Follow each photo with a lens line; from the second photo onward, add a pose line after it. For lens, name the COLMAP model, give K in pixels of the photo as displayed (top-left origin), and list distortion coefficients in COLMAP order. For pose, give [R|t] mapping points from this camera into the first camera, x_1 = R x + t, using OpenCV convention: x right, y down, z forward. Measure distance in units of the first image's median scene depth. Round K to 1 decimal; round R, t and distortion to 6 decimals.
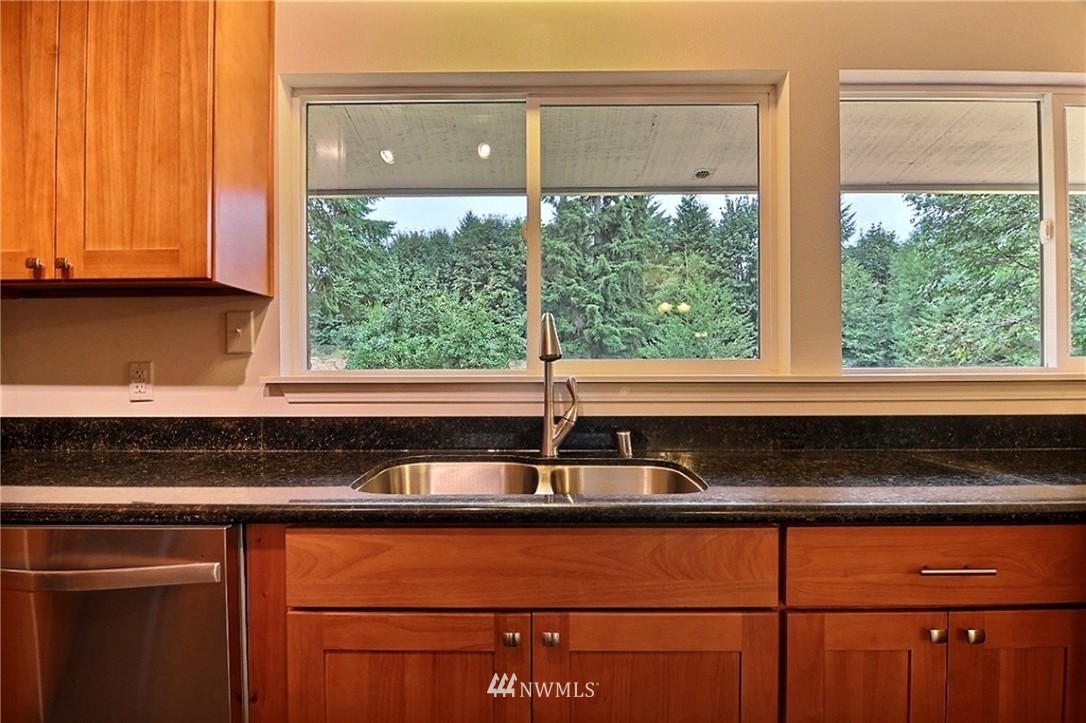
lens RADIAL K [[584.9, 0, 529.1], [0, 584.9, 365.4], [0, 0, 1]] dist [-0.014101, -0.001699]
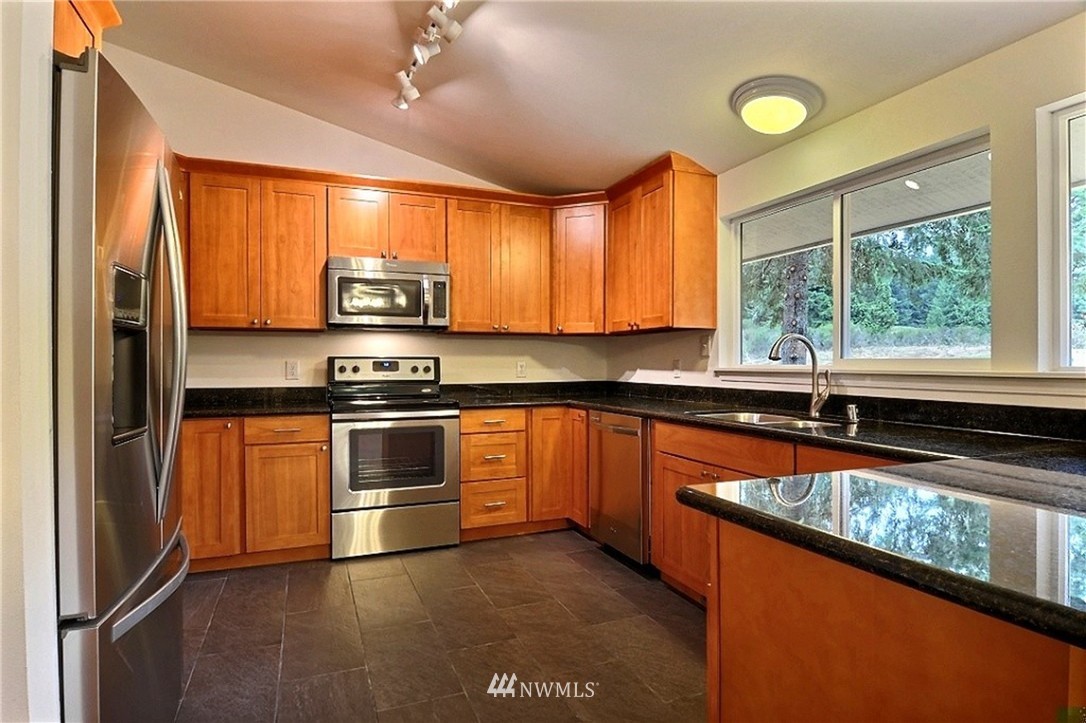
lens RADIAL K [[584.9, 0, 529.1], [0, 584.9, 365.4], [0, 0, 1]] dist [-0.014101, -0.001699]
pose [[0.366101, 0.009101, -0.930530, 1.299373], [0.001792, 0.999943, 0.010485, -0.011895], [0.930573, -0.005506, 0.366064, -0.385572]]
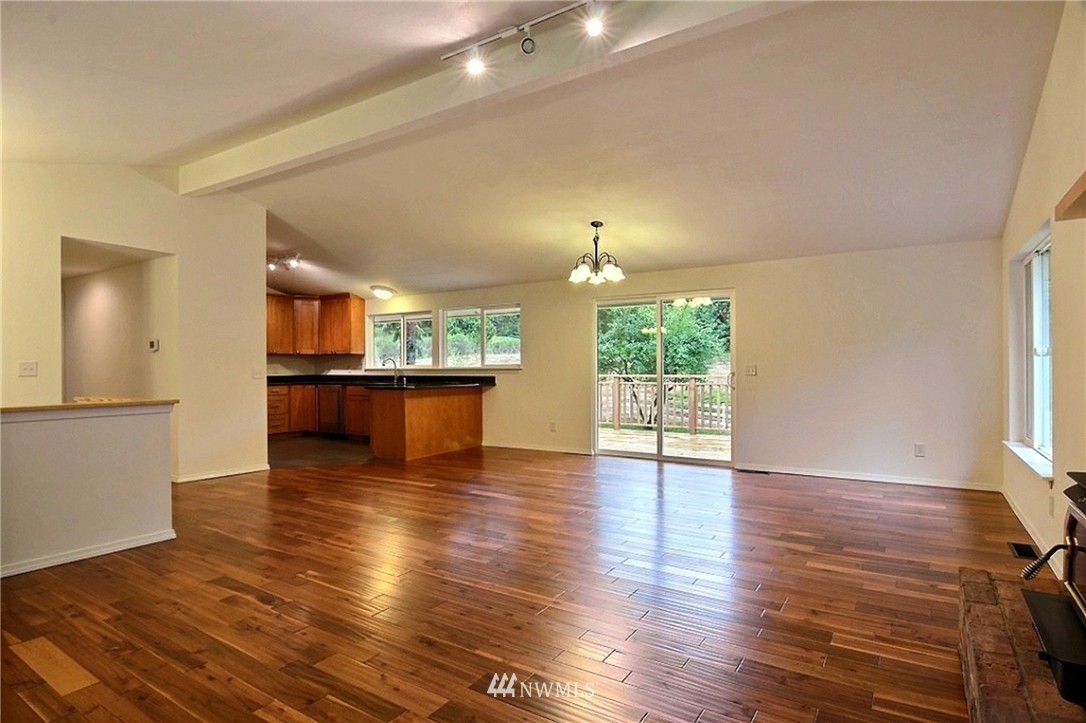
lens RADIAL K [[584.9, 0, 529.1], [0, 584.9, 365.4], [0, 0, 1]] dist [-0.014101, -0.001699]
pose [[0.832790, -0.000151, -0.553588, 4.257996], [0.002394, 0.999992, 0.003330, -0.024788], [0.553583, -0.004098, 0.832784, -3.008050]]
